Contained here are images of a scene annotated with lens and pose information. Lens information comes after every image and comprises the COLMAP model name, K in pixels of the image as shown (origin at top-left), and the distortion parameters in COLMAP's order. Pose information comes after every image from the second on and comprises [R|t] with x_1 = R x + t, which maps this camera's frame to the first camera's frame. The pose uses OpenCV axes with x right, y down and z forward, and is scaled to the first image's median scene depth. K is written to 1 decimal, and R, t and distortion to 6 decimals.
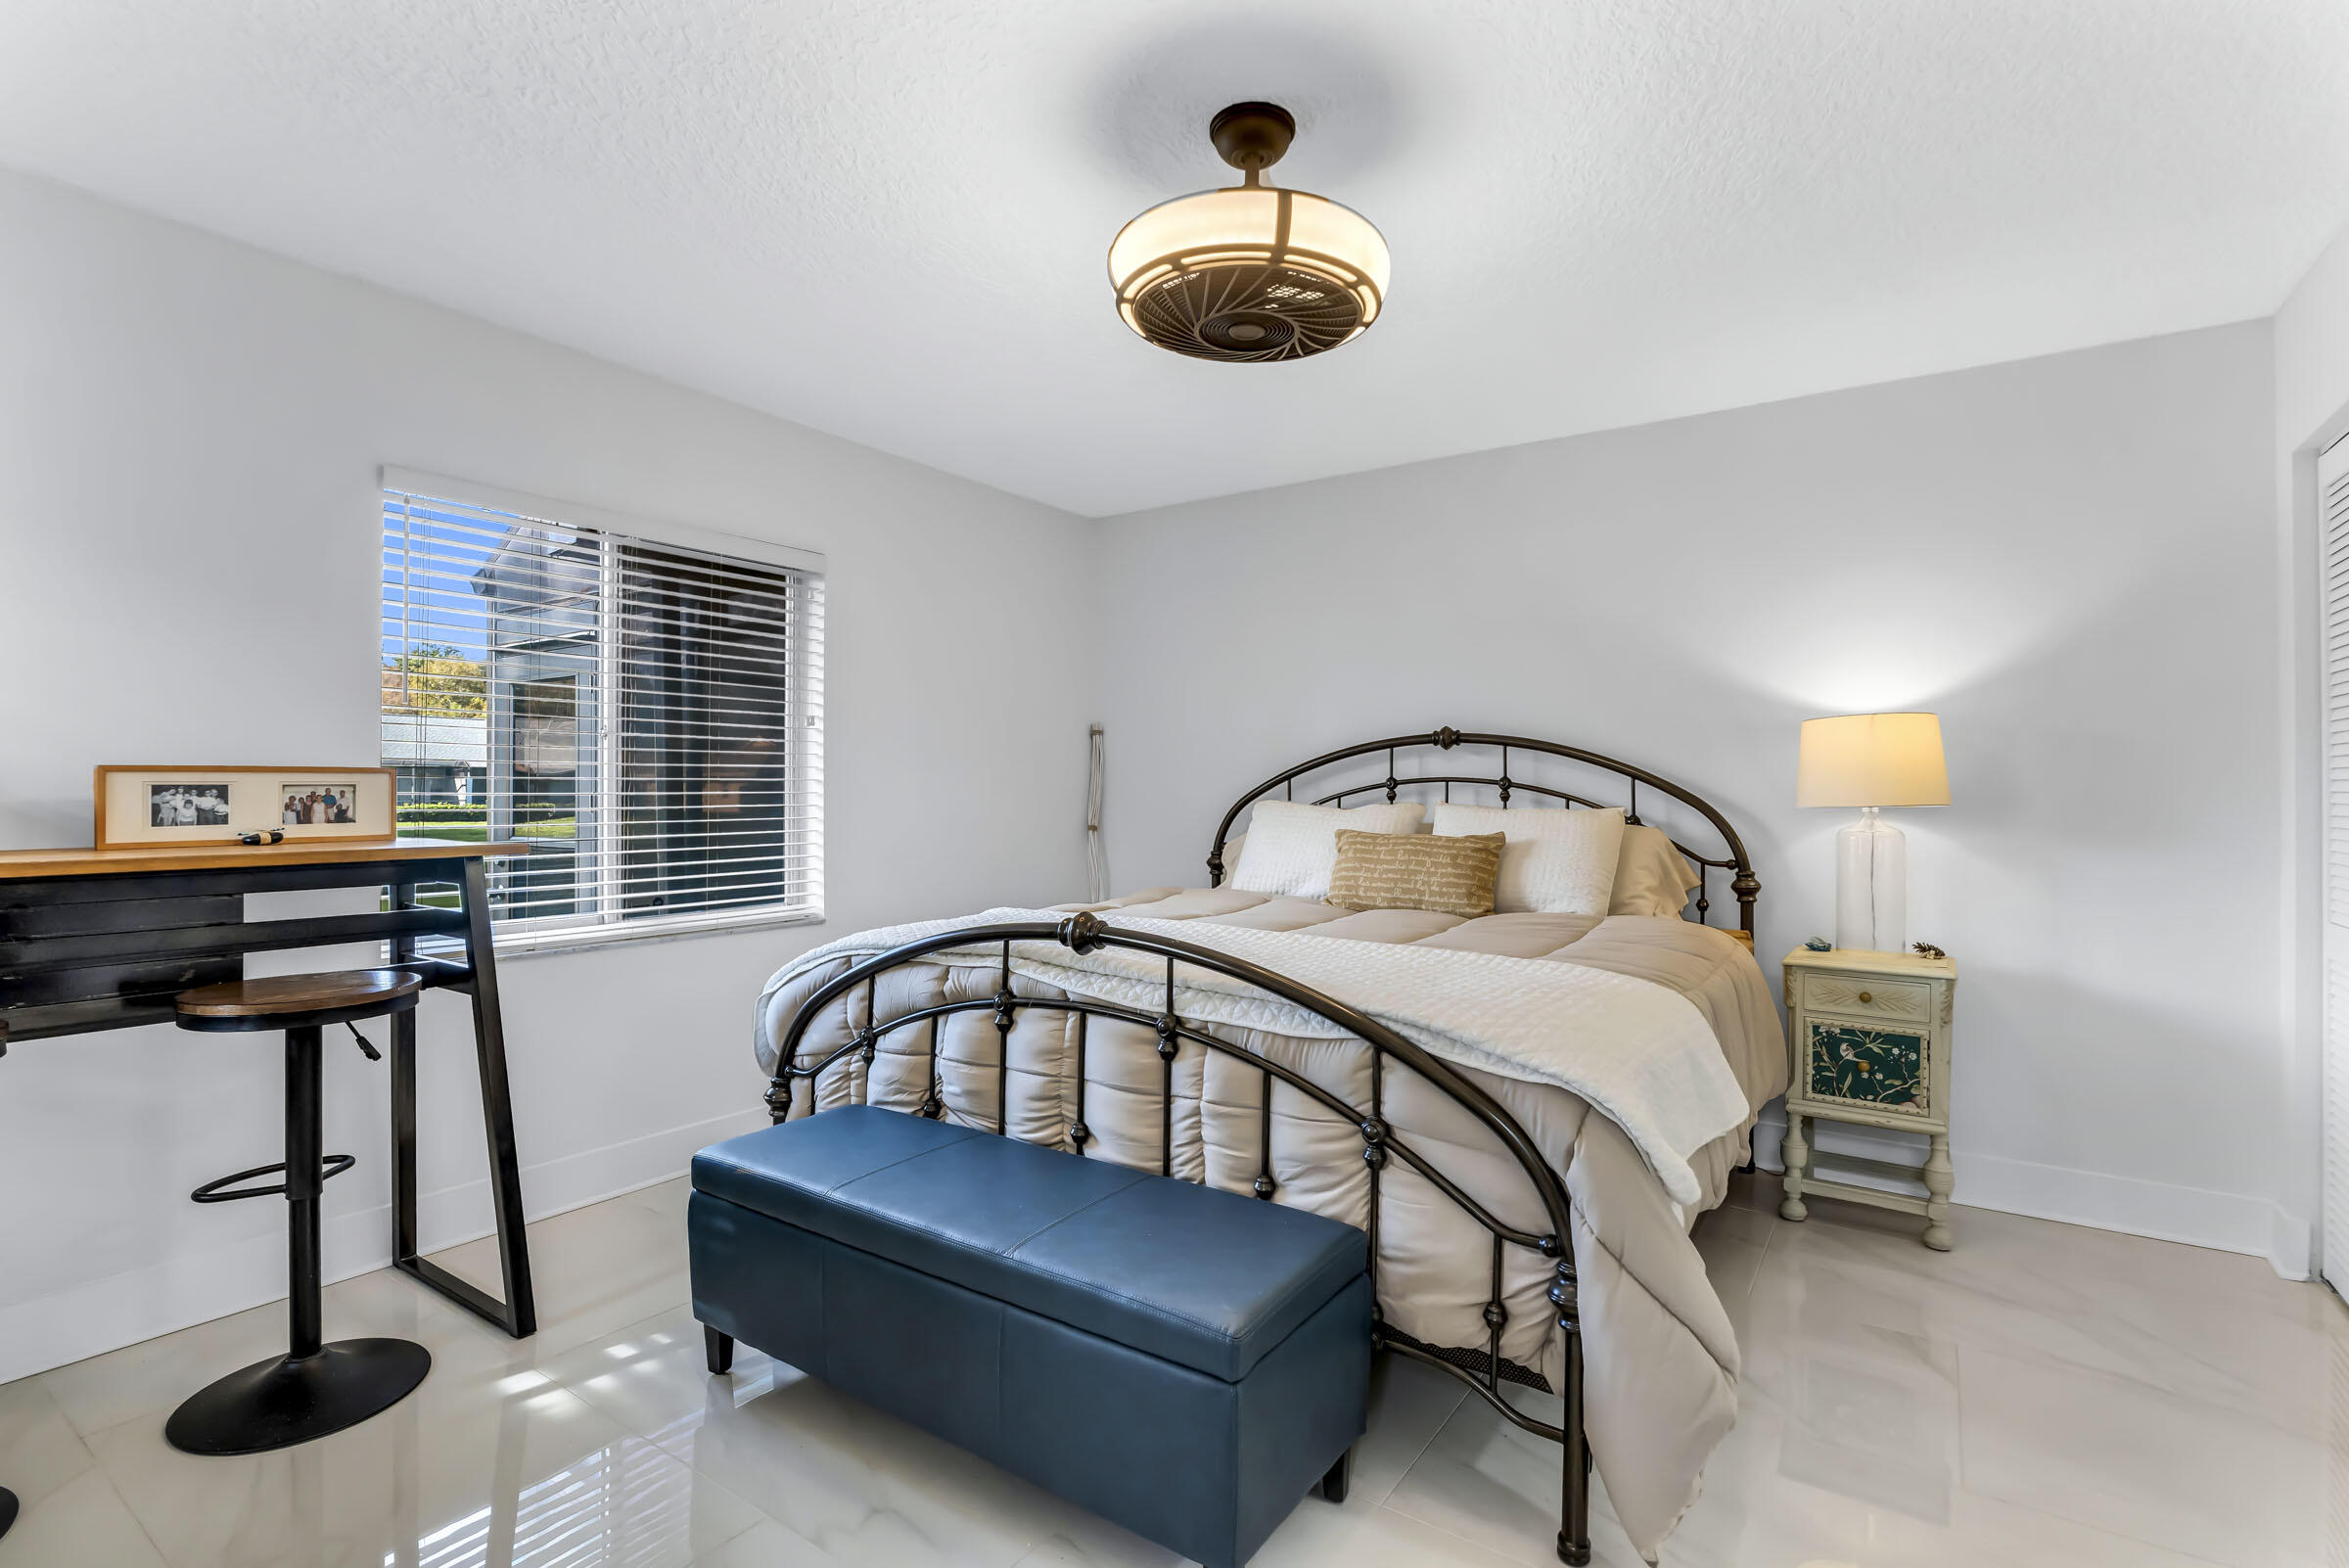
lens RADIAL K [[1133.4, 0, 1171.2], [0, 1133.4, 785.3], [0, 0, 1]] dist [-0.021637, 0.003886]
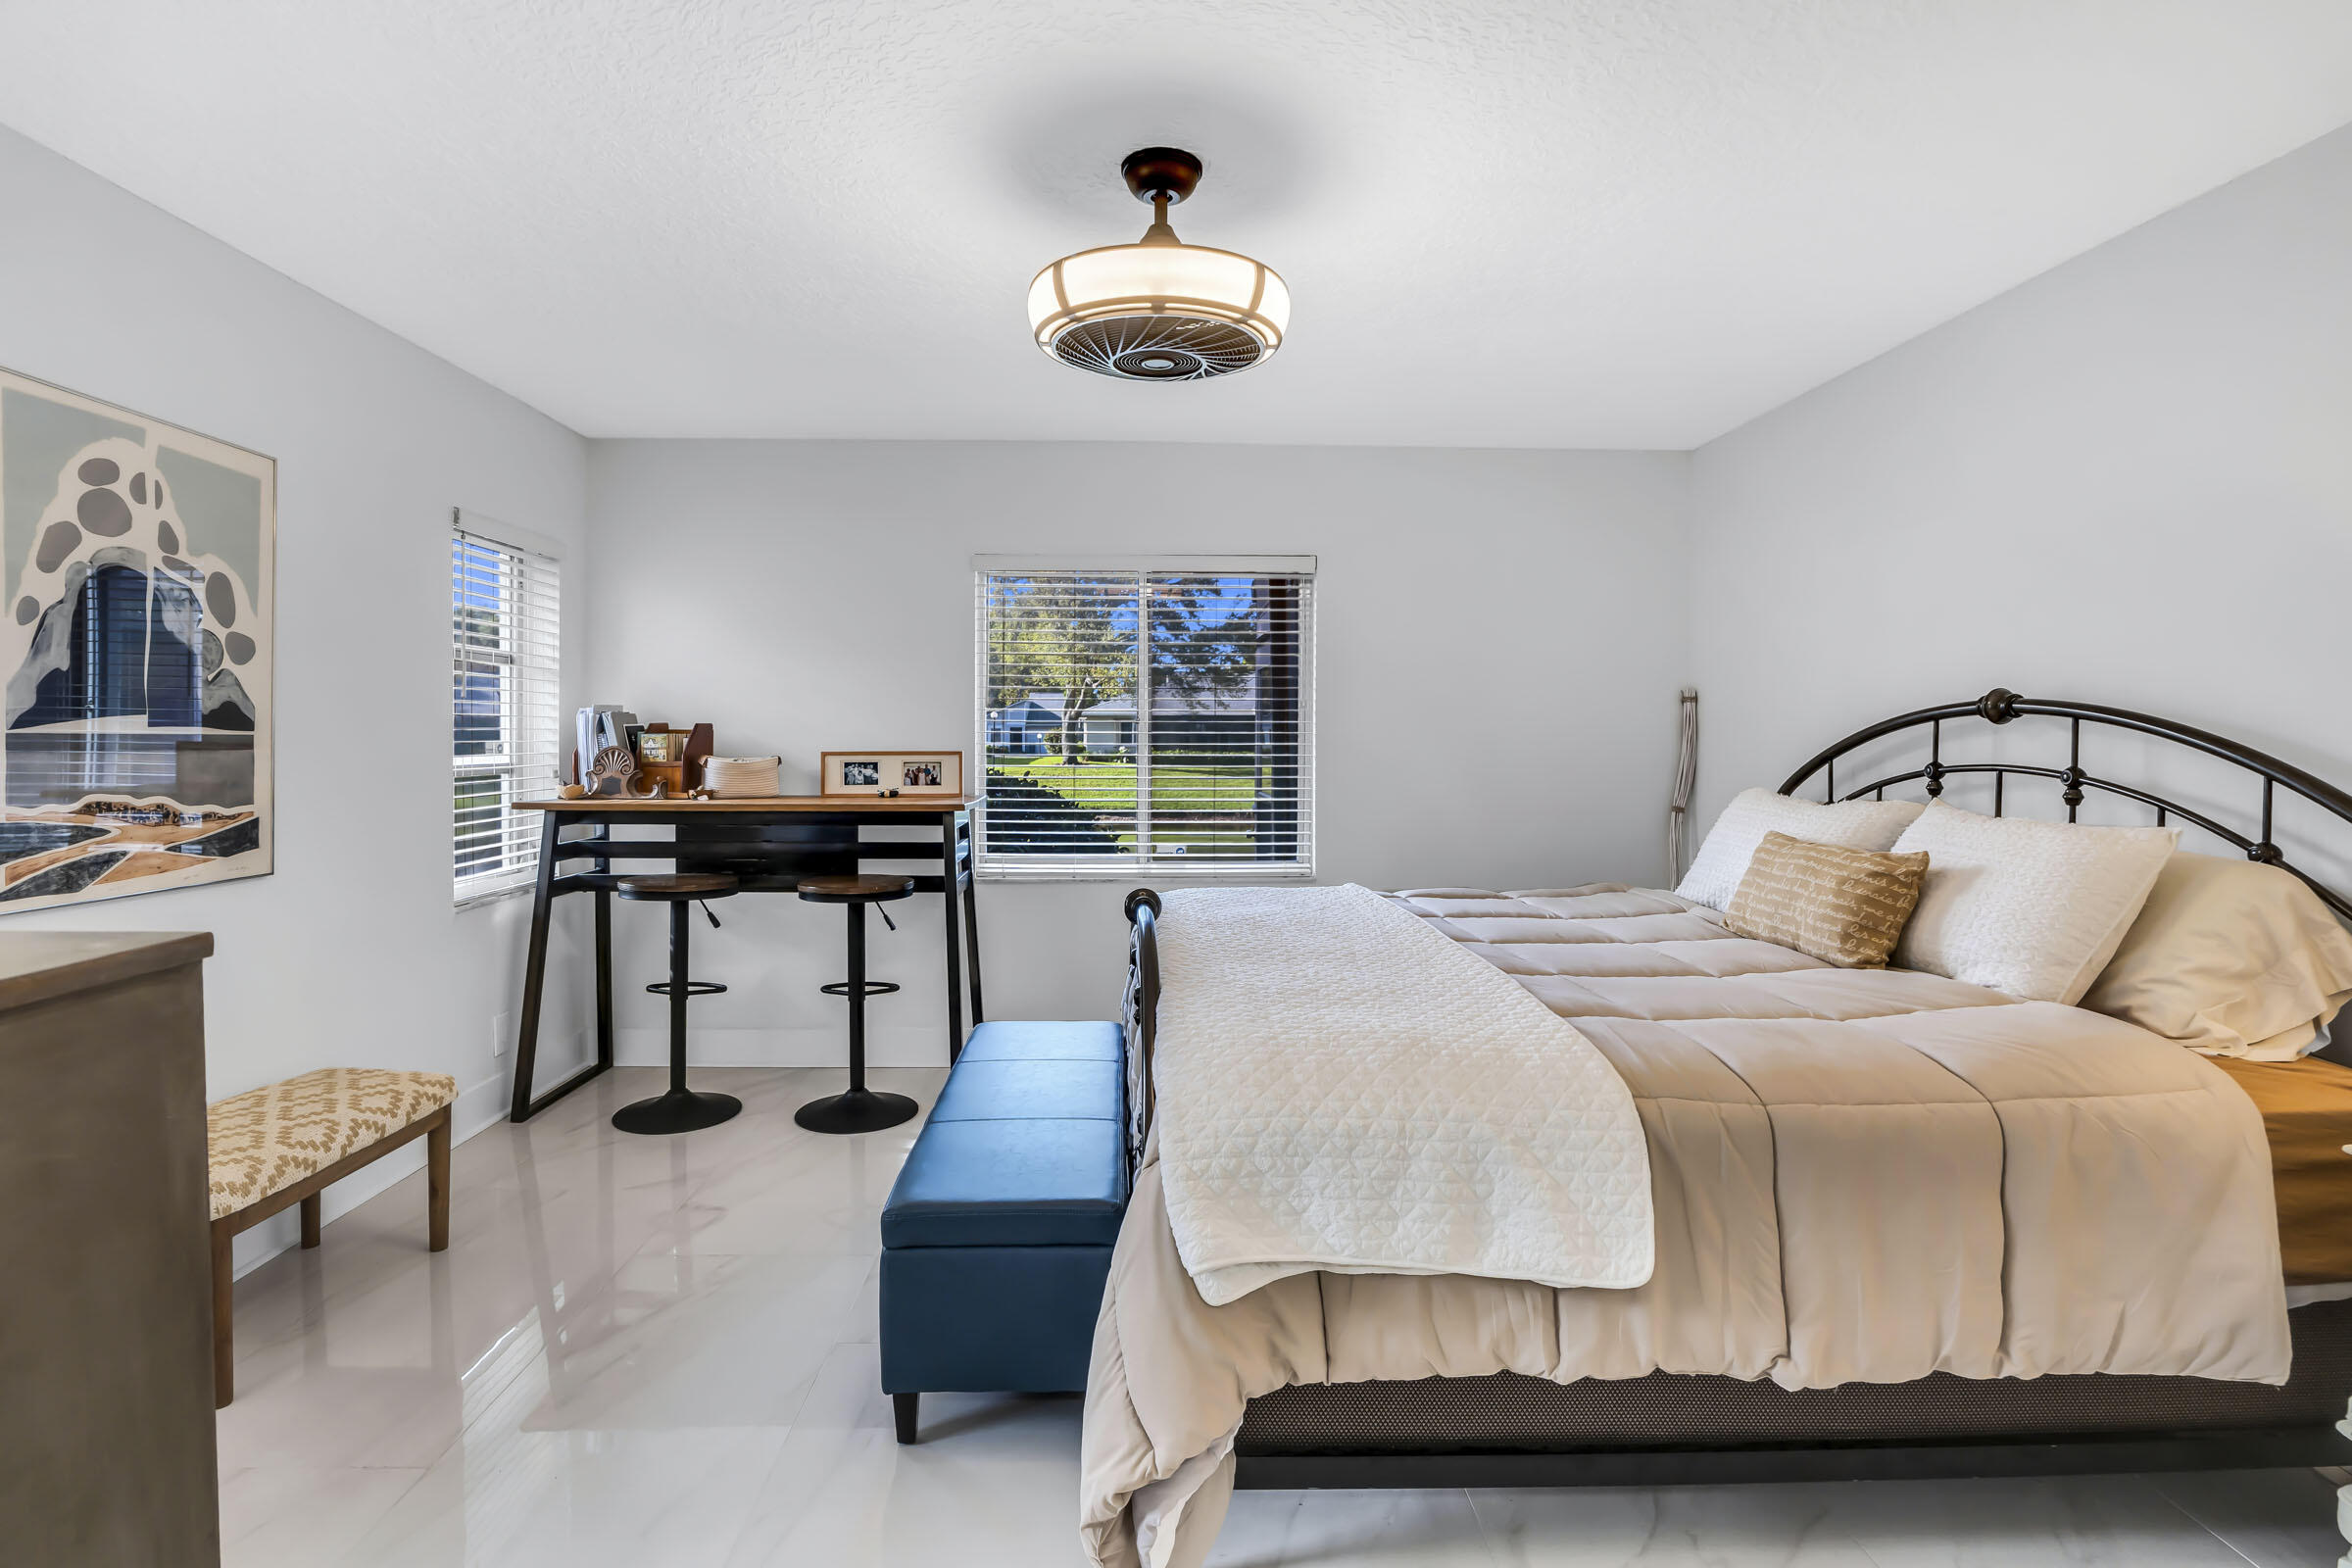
lens RADIAL K [[1134.8, 0, 1154.6], [0, 1134.8, 767.3], [0, 0, 1]] dist [-0.021637, 0.003886]
pose [[0.576481, 0.024262, -0.816750, 0.578158], [0.002122, 0.999511, 0.031188, -0.031867], [0.817108, -0.019712, 0.576148, 0.233377]]
